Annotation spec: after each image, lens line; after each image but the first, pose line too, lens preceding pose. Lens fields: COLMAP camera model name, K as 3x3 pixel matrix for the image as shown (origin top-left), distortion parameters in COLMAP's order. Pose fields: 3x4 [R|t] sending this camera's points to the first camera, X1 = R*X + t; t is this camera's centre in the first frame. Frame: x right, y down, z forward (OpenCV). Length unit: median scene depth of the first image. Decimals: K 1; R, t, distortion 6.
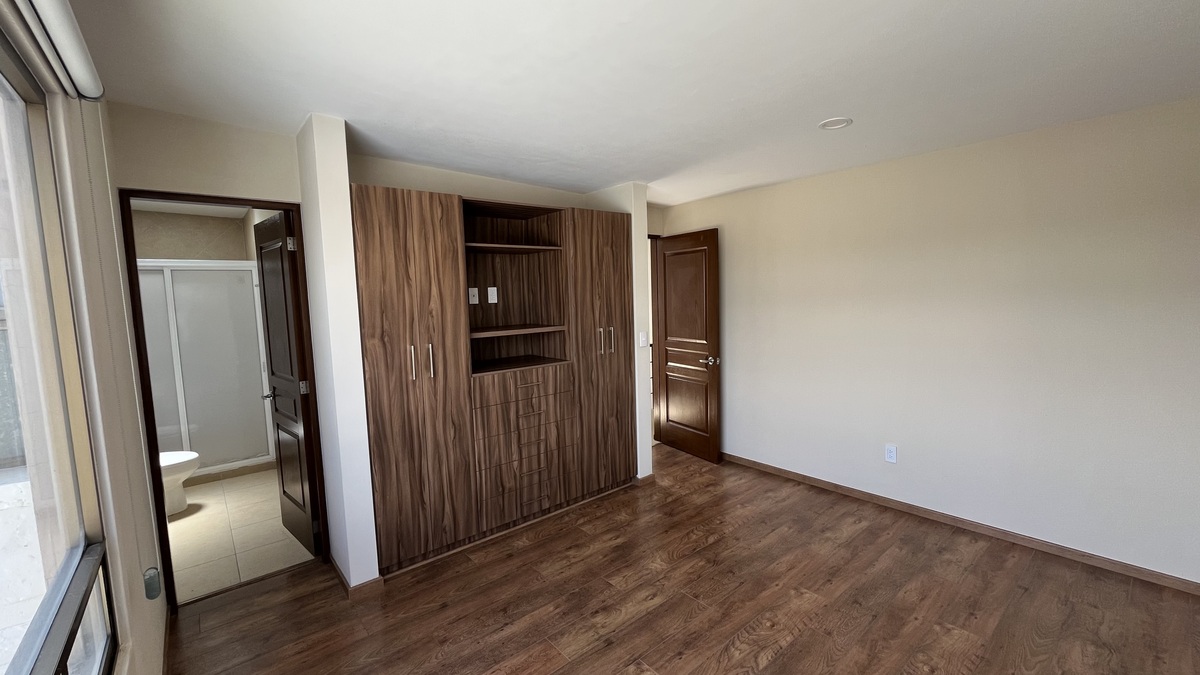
lens RADIAL K [[484.4, 0, 595.9], [0, 484.4, 338.0], [0, 0, 1]] dist [-0.000069, 0.000181]
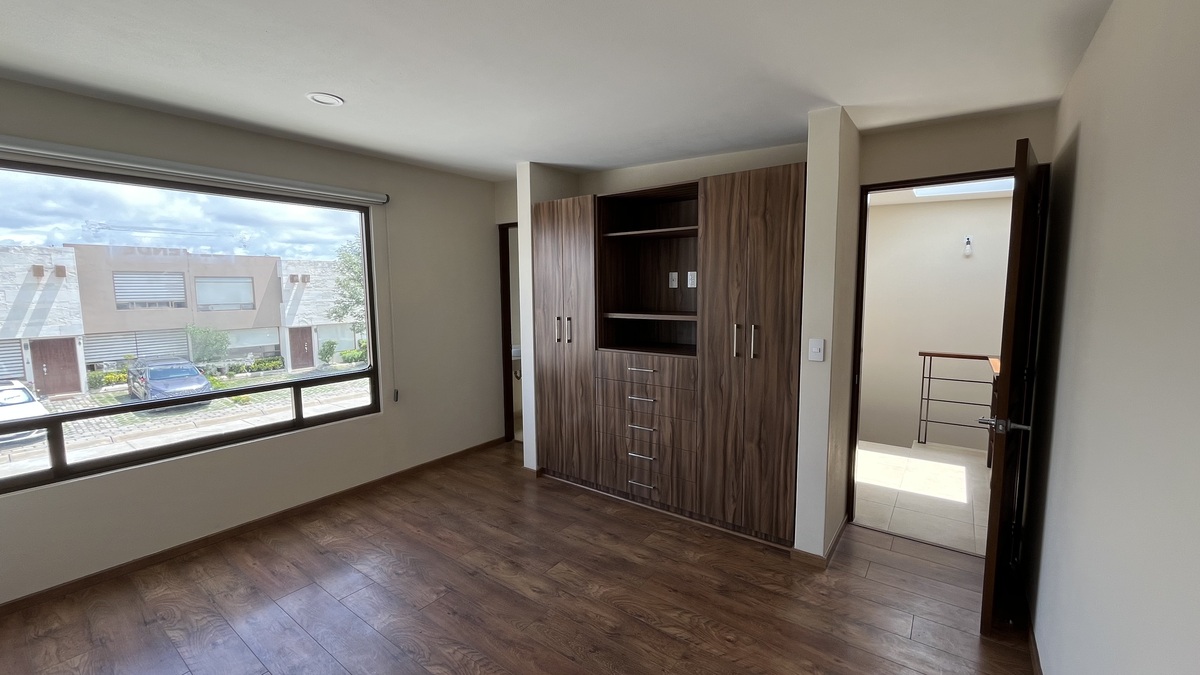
lens RADIAL K [[484.4, 0, 597.1], [0, 484.4, 338.4], [0, 0, 1]] dist [-0.000069, 0.000181]
pose [[0.232106, 0.133067, -0.963546, 0.774553], [-0.089021, 0.989347, 0.115186, -0.072899], [0.968608, 0.059041, 0.241479, 0.643403]]
